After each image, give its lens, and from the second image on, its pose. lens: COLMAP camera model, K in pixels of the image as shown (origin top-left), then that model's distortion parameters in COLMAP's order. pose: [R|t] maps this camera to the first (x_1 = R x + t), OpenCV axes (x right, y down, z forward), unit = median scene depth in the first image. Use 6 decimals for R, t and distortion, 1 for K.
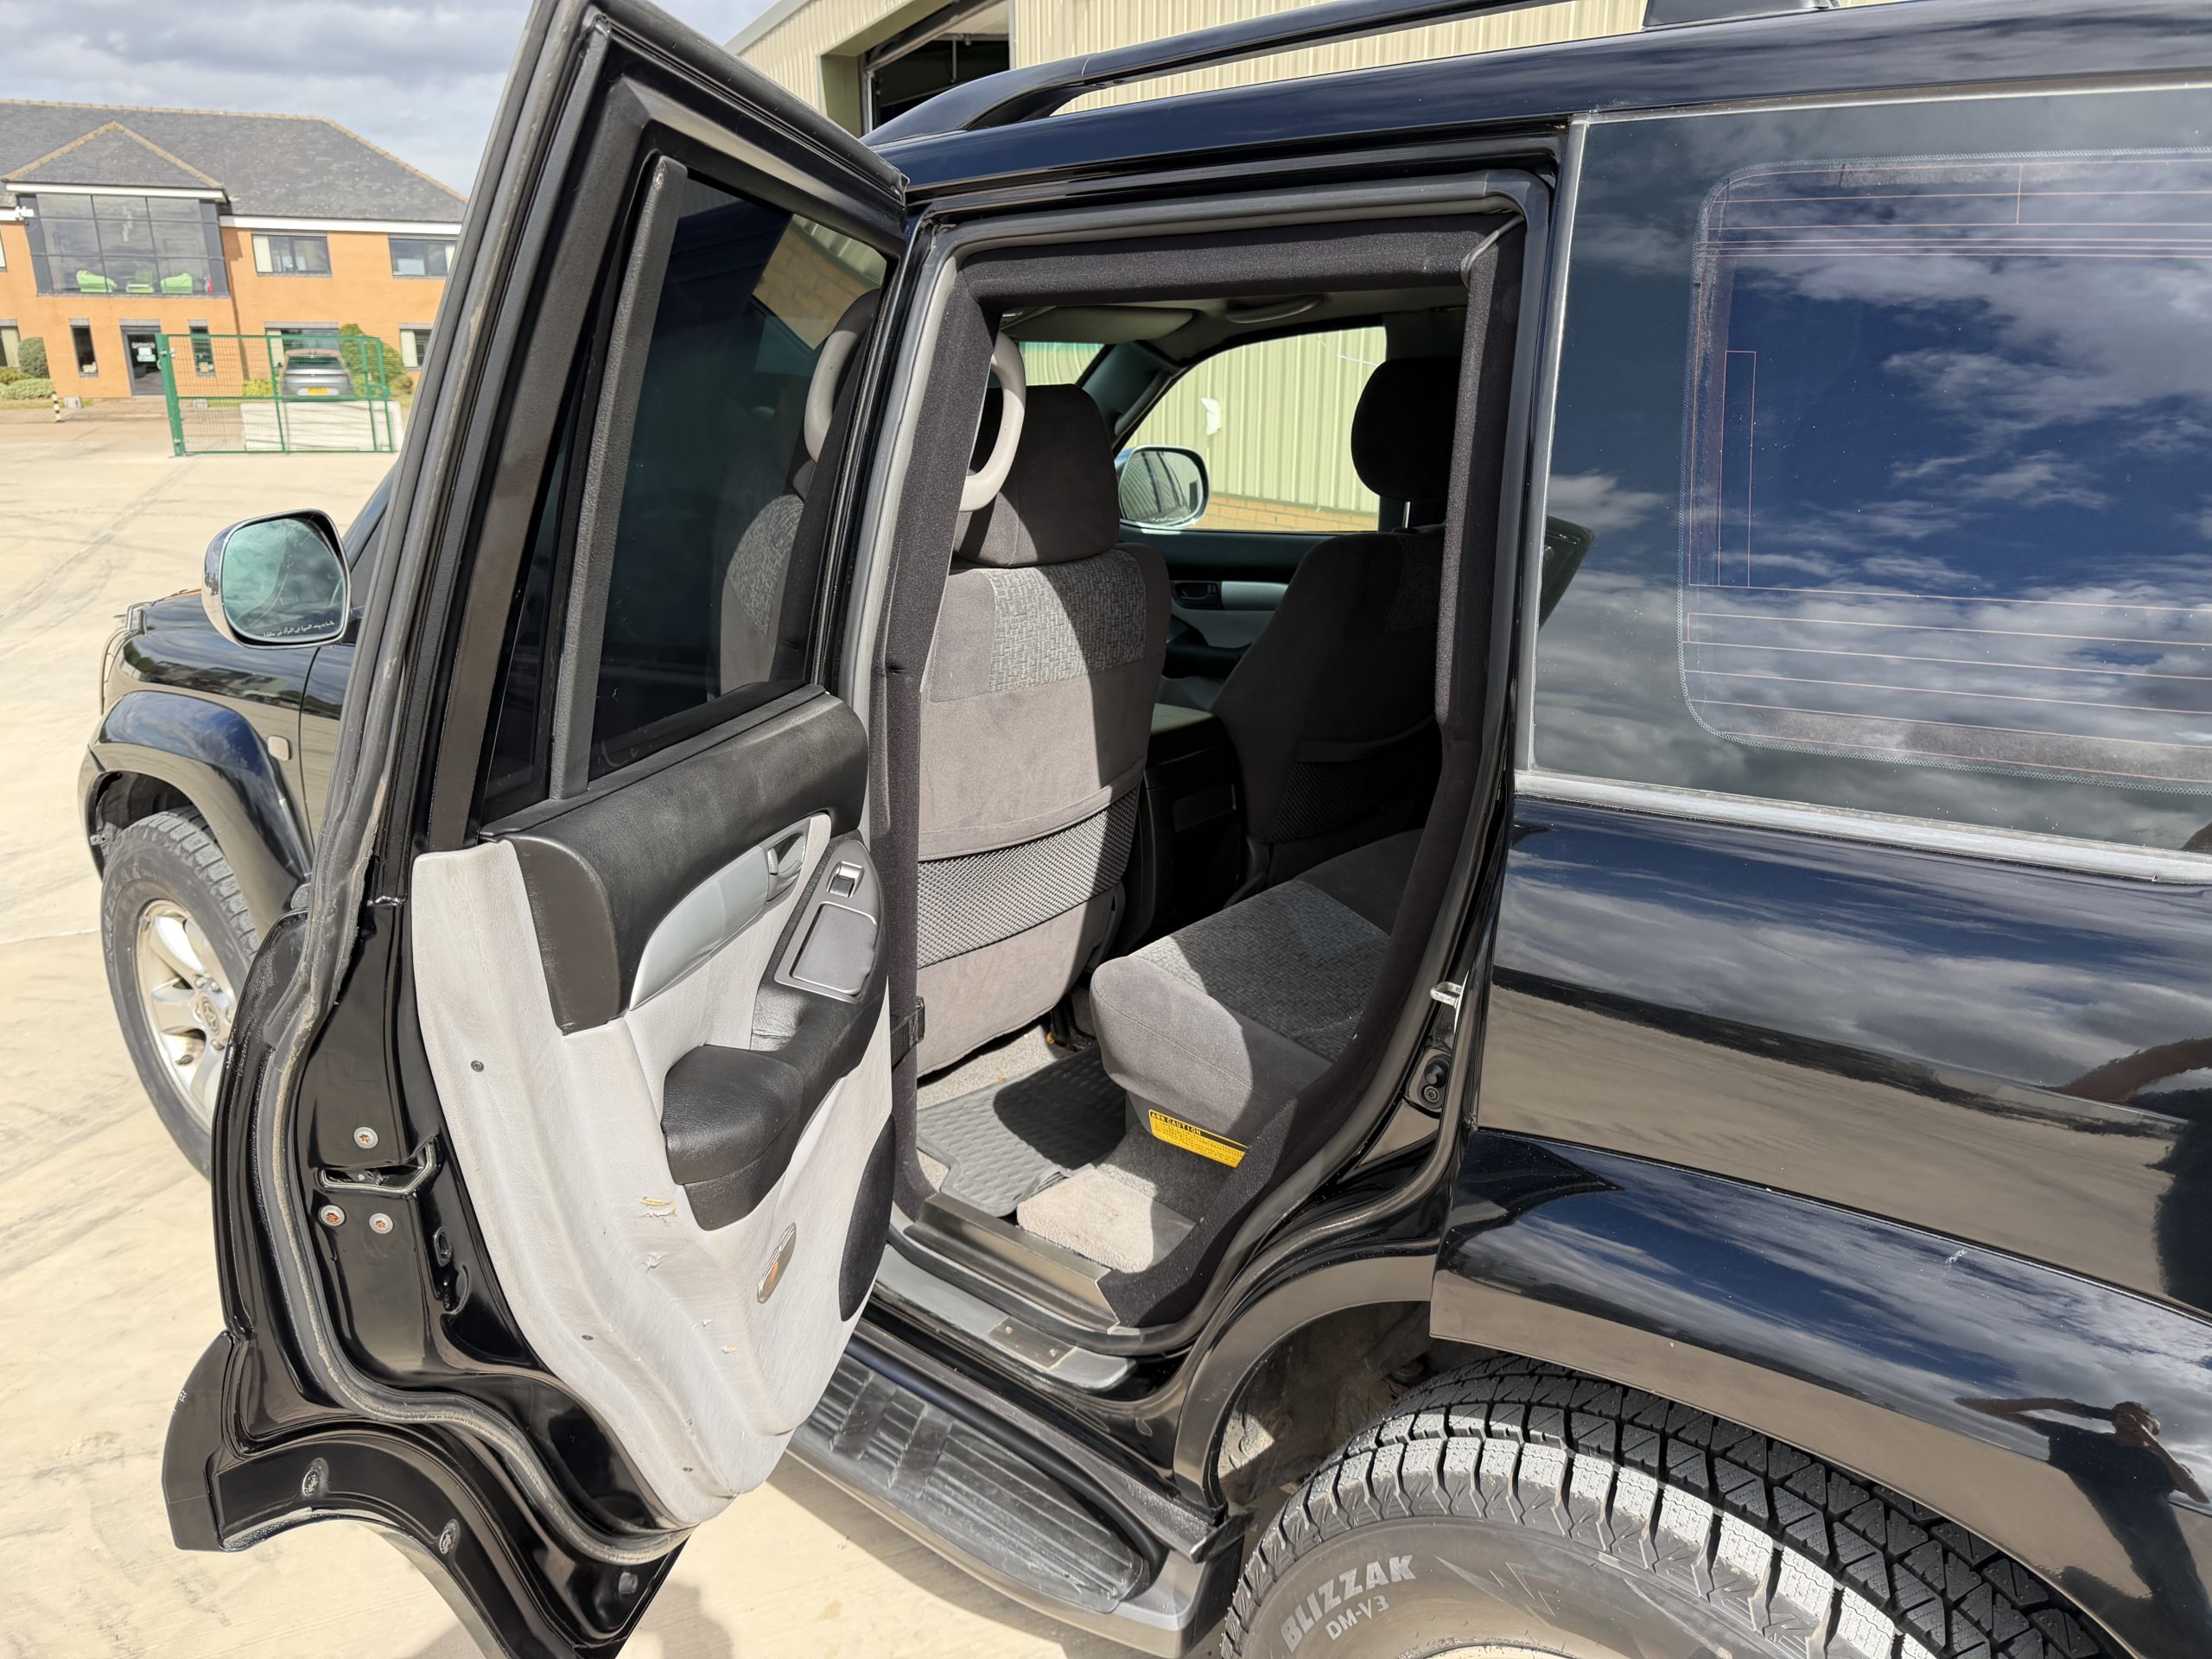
lens RADIAL K [[1571.3, 0, 1091.9], [0, 1571.3, 844.3], [0, 0, 1]] dist [0.001208, -0.001616]
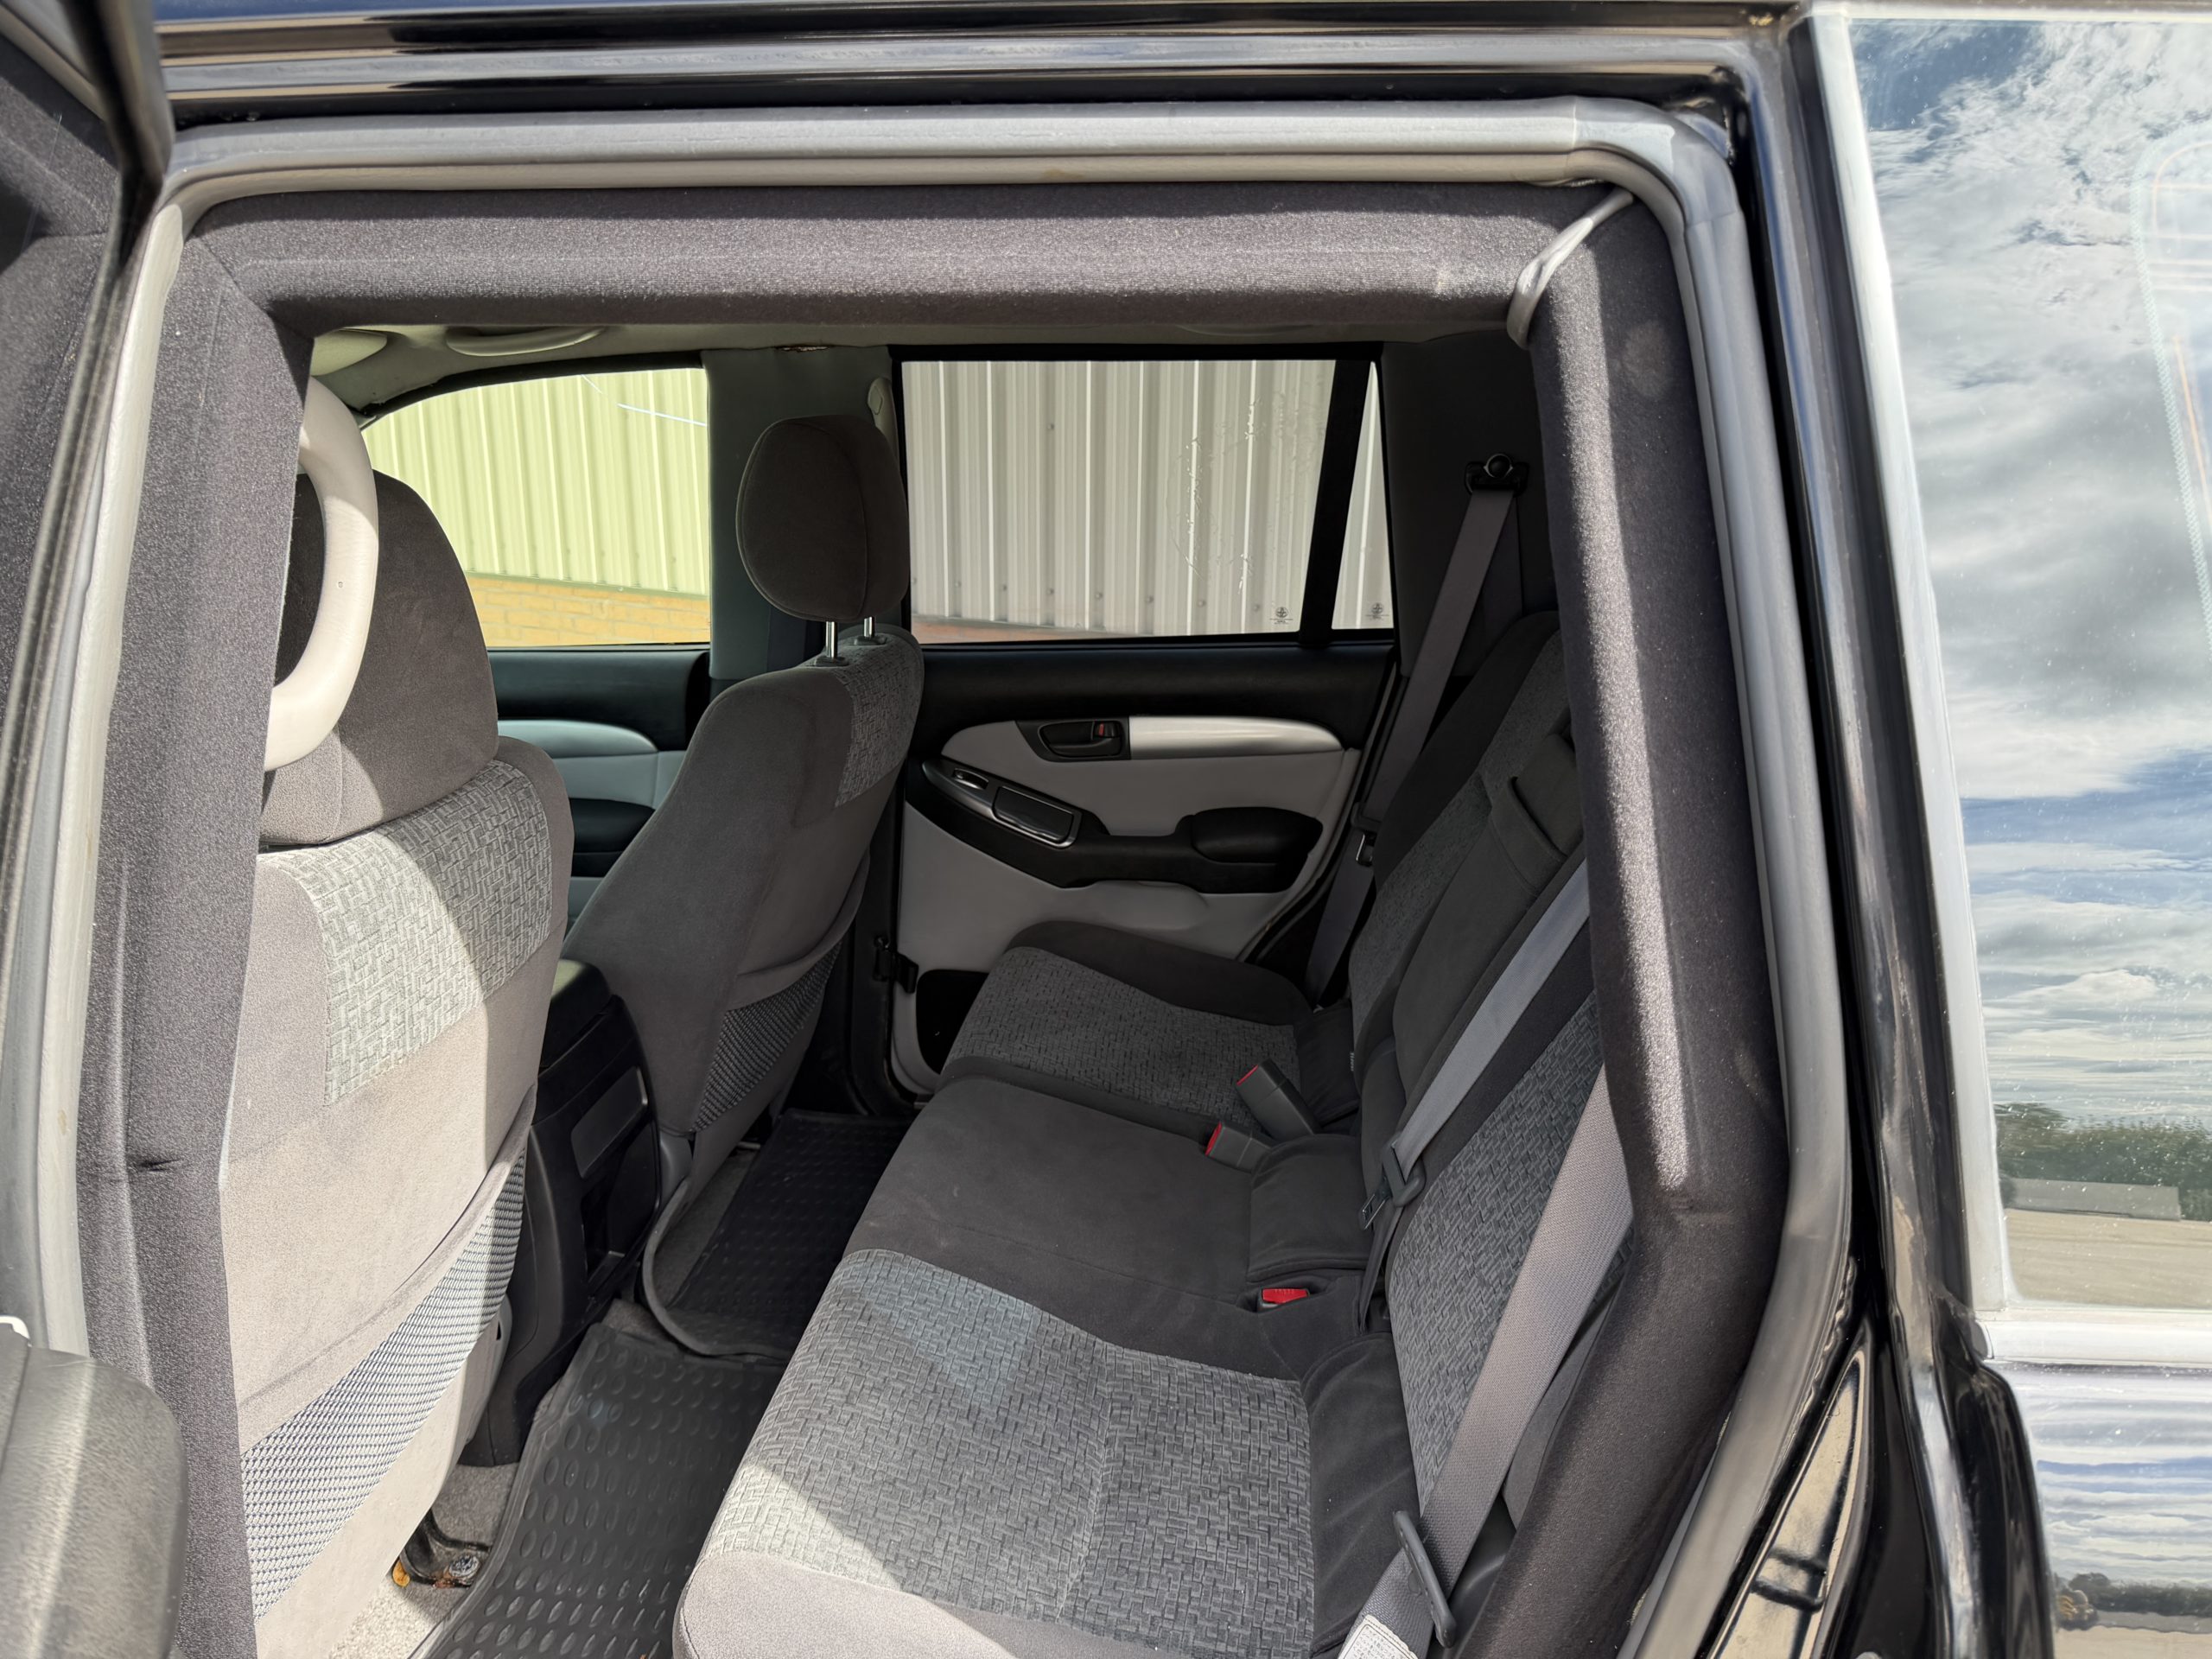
lens RADIAL K [[1558.6, 0, 1105.2], [0, 1558.6, 801.7], [0, 0, 1]] dist [0.004569, -0.003581]
pose [[0.817218, -0.132516, 0.560887, -0.138326], [0.156298, 0.987694, 0.005628, -0.168616], [-0.554730, 0.083066, 0.827873, 0.500857]]
